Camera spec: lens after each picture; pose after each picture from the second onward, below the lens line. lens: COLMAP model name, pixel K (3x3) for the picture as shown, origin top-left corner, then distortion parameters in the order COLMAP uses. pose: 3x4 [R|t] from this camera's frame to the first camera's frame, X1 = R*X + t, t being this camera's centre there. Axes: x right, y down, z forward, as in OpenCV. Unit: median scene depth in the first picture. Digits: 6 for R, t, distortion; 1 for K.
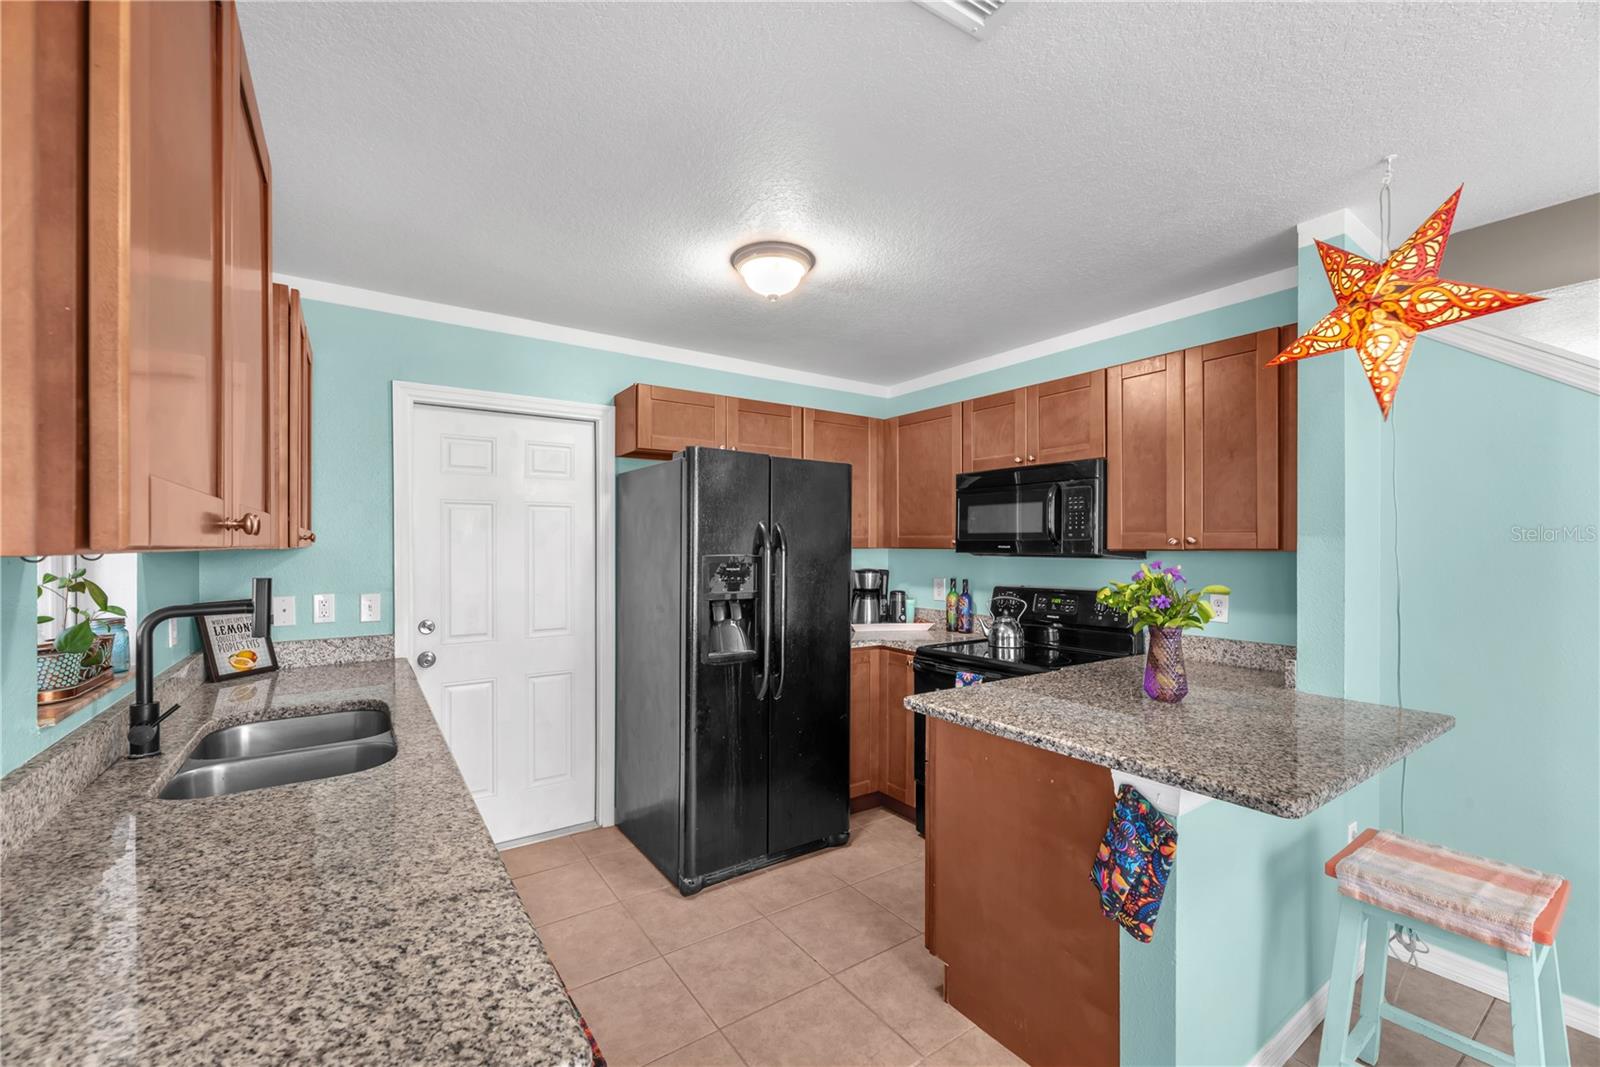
lens RADIAL K [[663.5, 0, 803.0], [0, 663.5, 545.7], [0, 0, 1]] dist [0.000858, -0.002533]
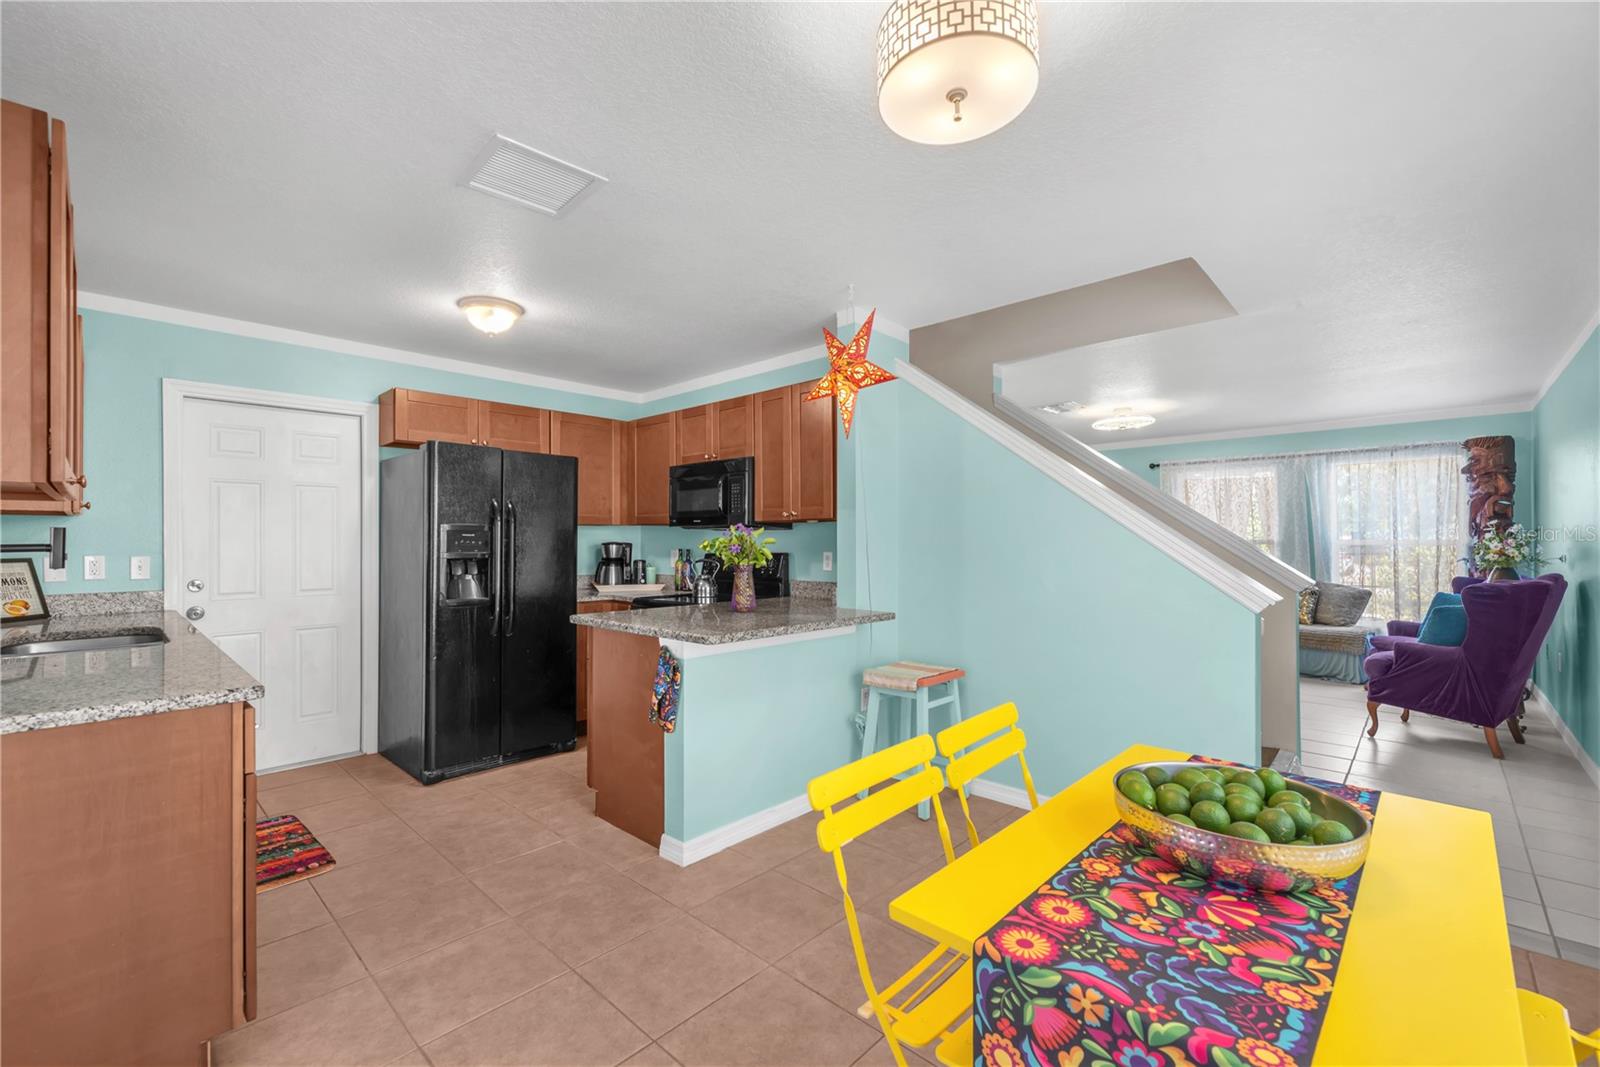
lens RADIAL K [[663.5, 0, 797.5], [0, 663.5, 535.5], [0, 0, 1]] dist [0.000858, -0.002533]
pose [[0.977003, -0.000327, 0.213227, 0.243096], [0.001676, 0.999980, -0.006150, 0.044444], [-0.213220, 0.006366, 0.976983, -0.406994]]
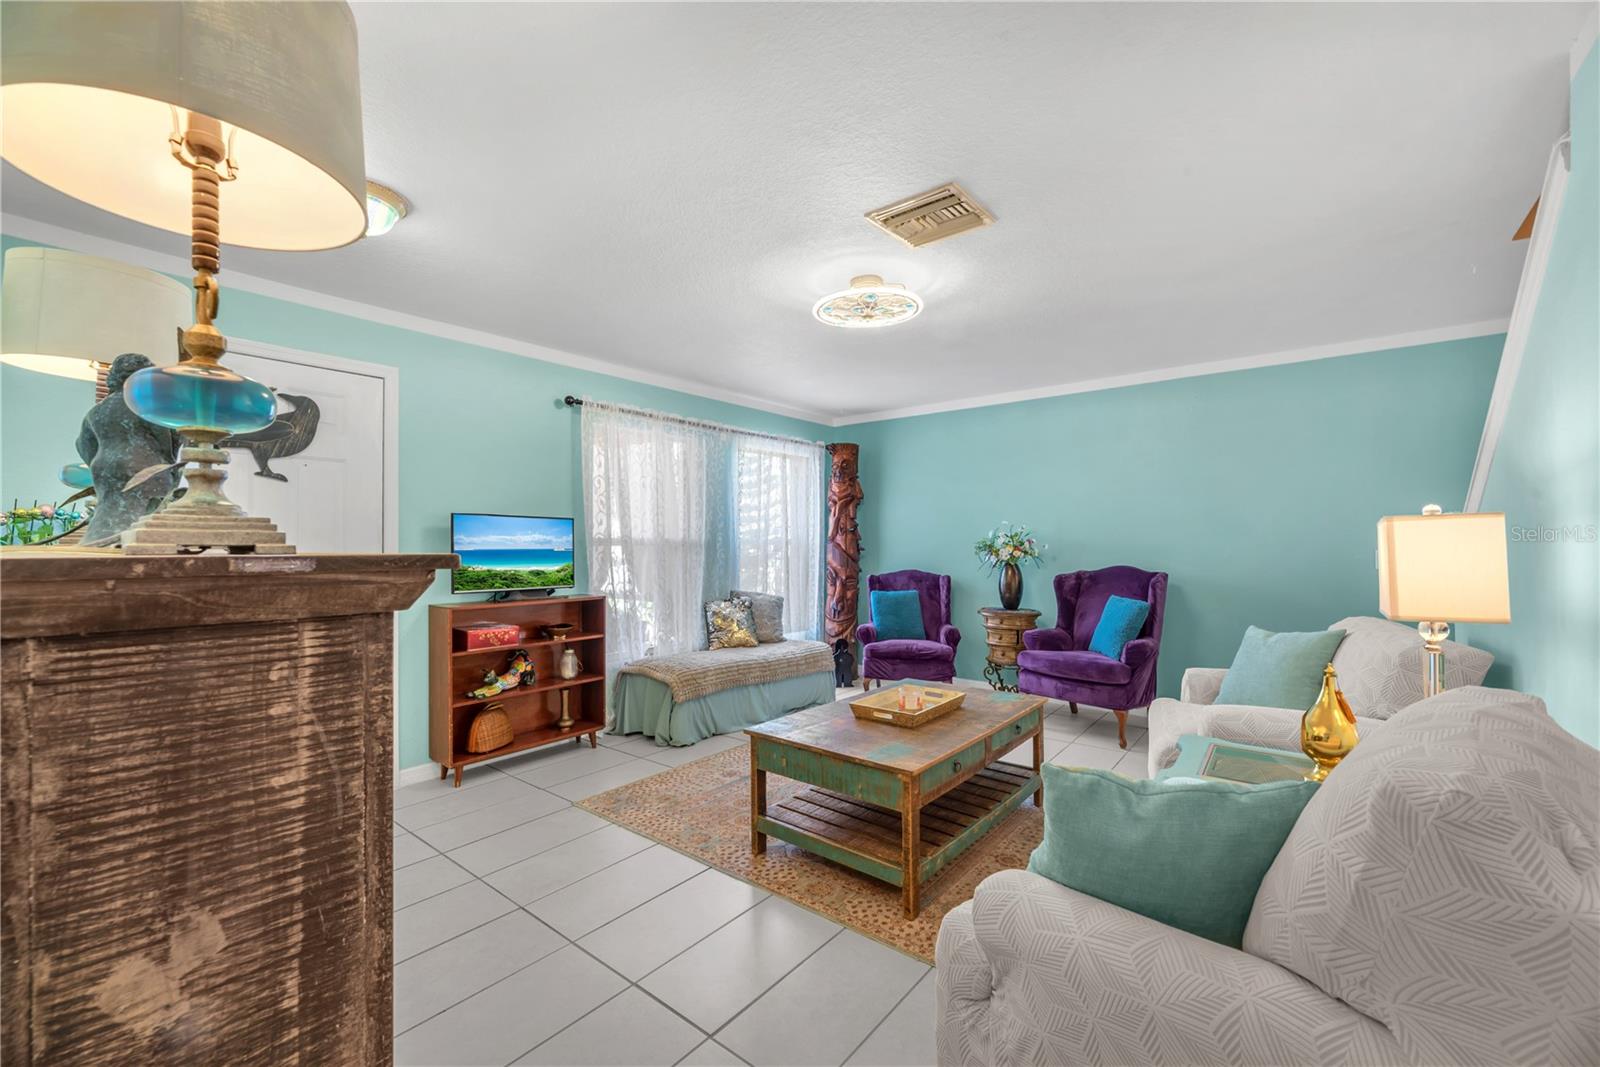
lens RADIAL K [[663.5, 0, 808.3], [0, 663.5, 547.1], [0, 0, 1]] dist [0.000858, -0.002533]
pose [[-0.299226, -0.002975, 0.954178, 0.693040], [0.006664, 0.999964, 0.005207, 0.062972], [-0.954159, 0.007917, -0.299195, 1.864716]]
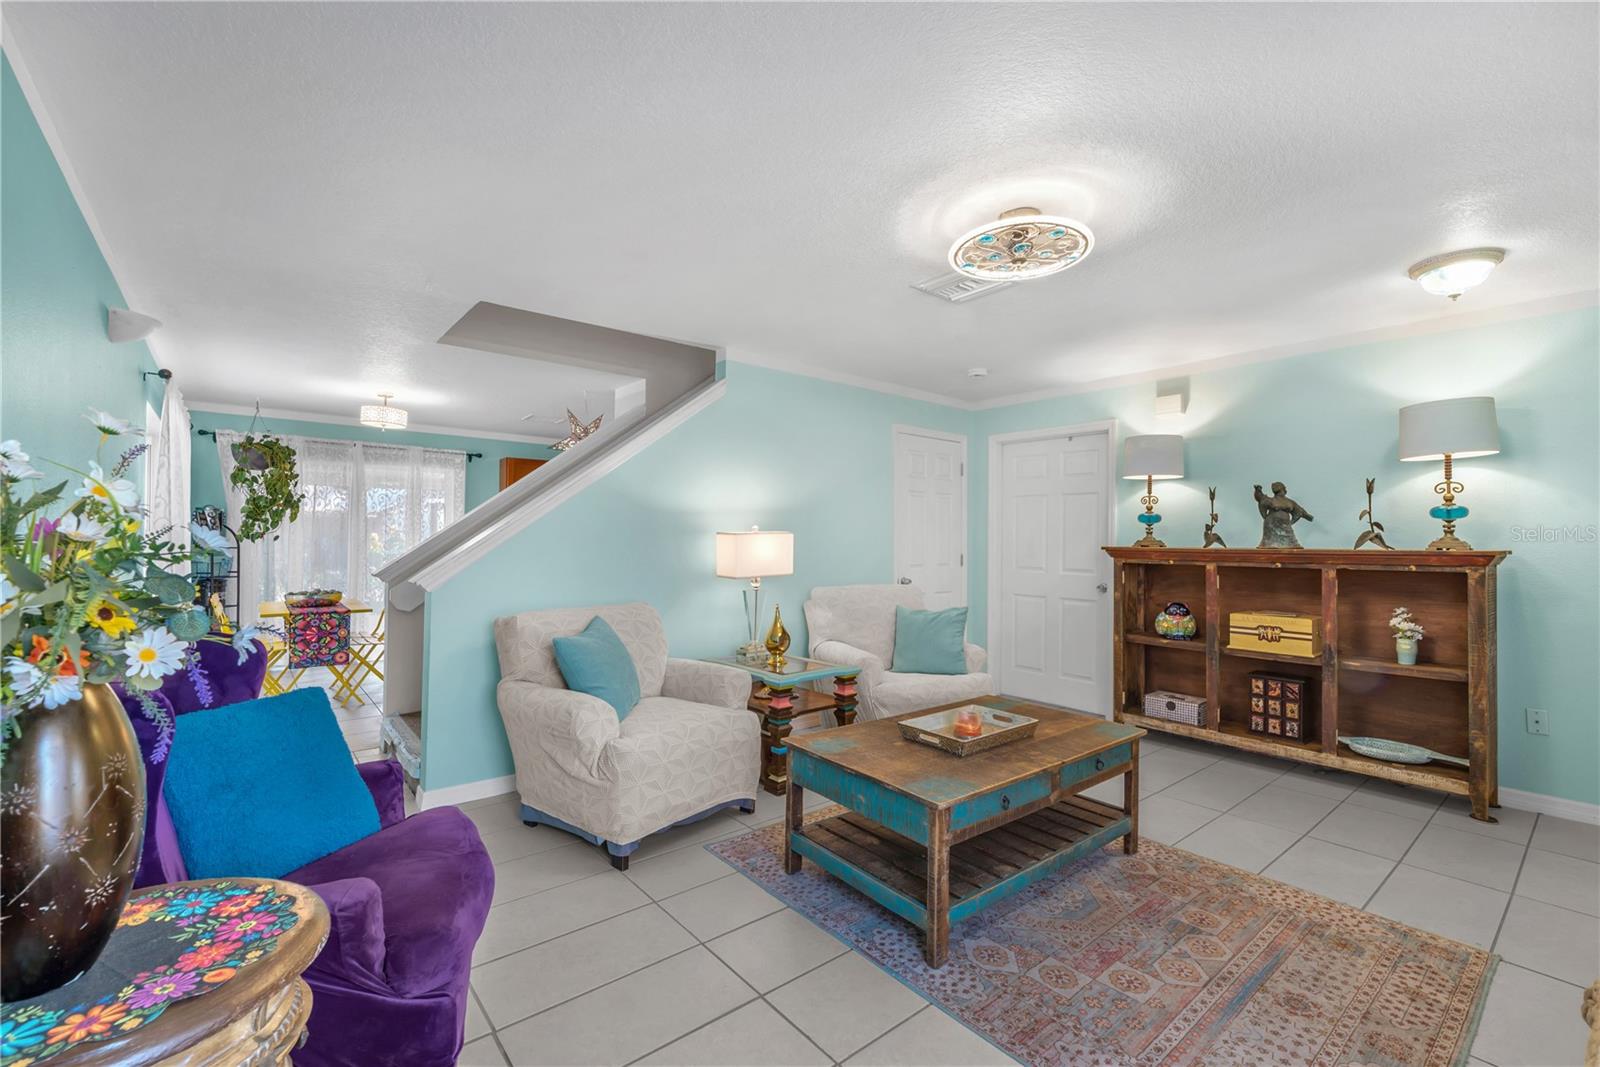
lens RADIAL K [[663.5, 0, 786.7], [0, 663.5, 543.1], [0, 0, 1]] dist [0.000858, -0.002533]
pose [[0.081787, 0.001526, -0.996649, 2.547250], [-0.007081, 0.999974, 0.000950, 0.056783], [0.996625, 0.006980, 0.081796, 1.078075]]
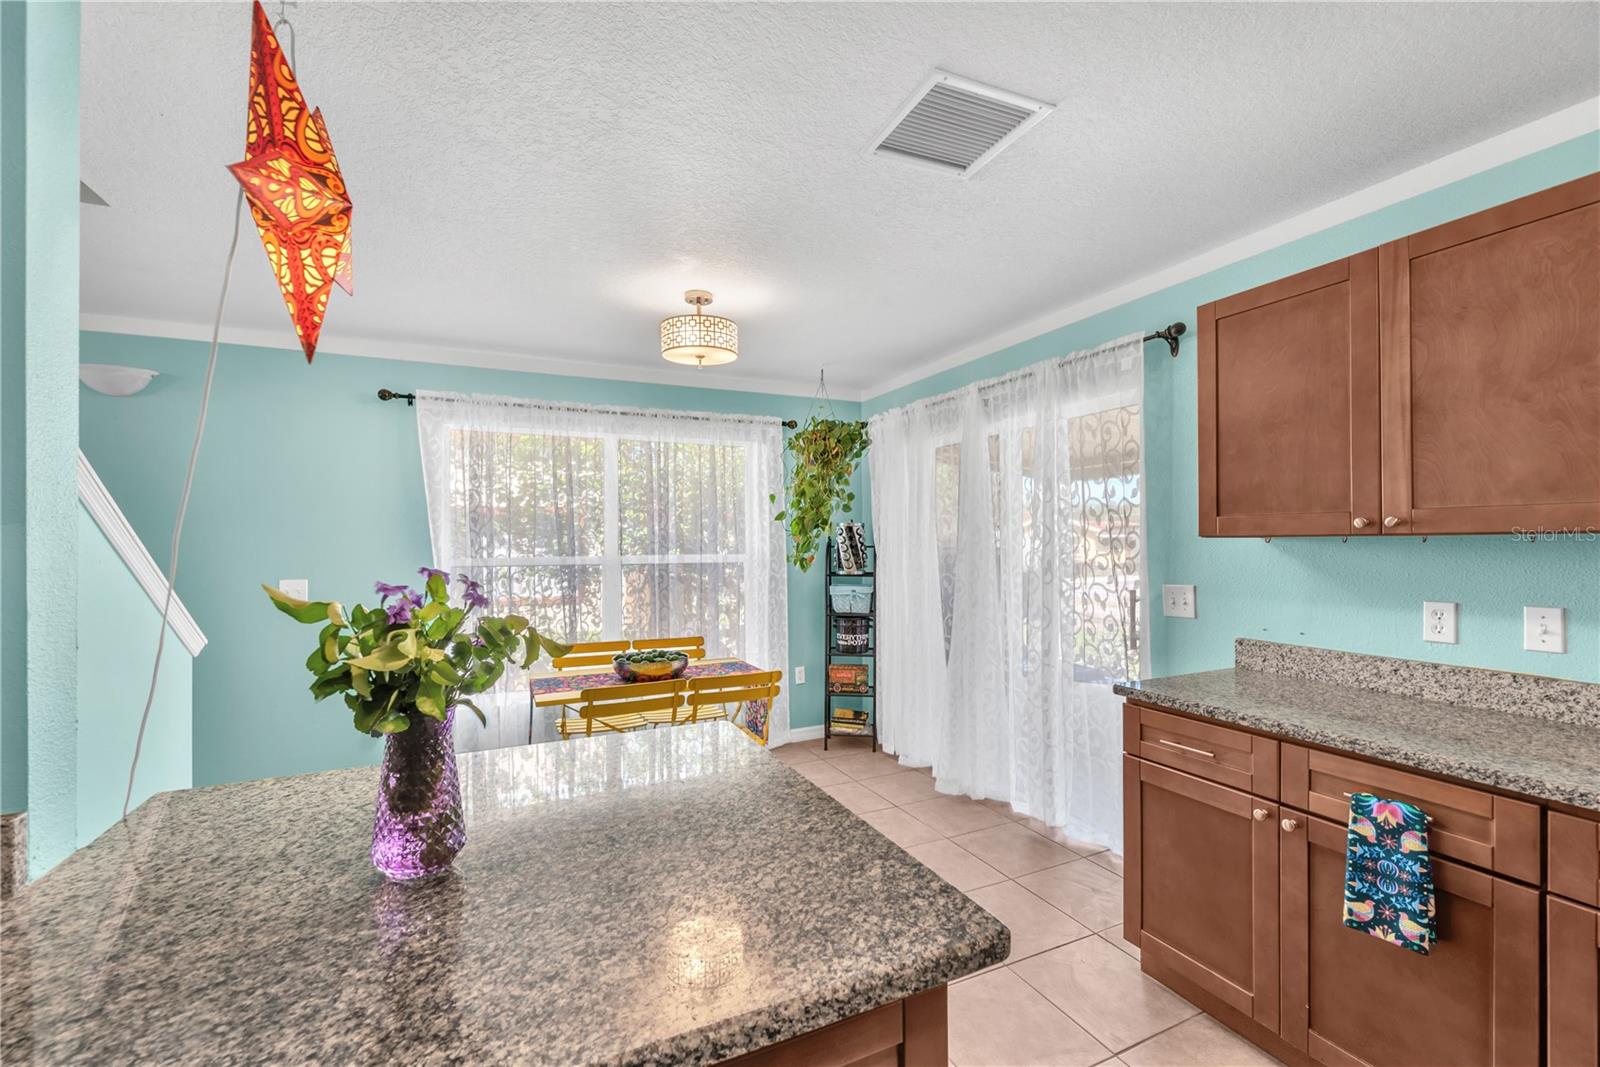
lens RADIAL K [[663.5, 0, 798.3], [0, 663.5, 540.4], [0, 0, 1]] dist [0.000858, -0.002533]
pose [[-0.986722, 0.005940, 0.162309, 0.158992], [0.005777, 0.999982, -0.001479, 0.003872], [-0.162314, -0.000522, -0.986739, 1.051191]]
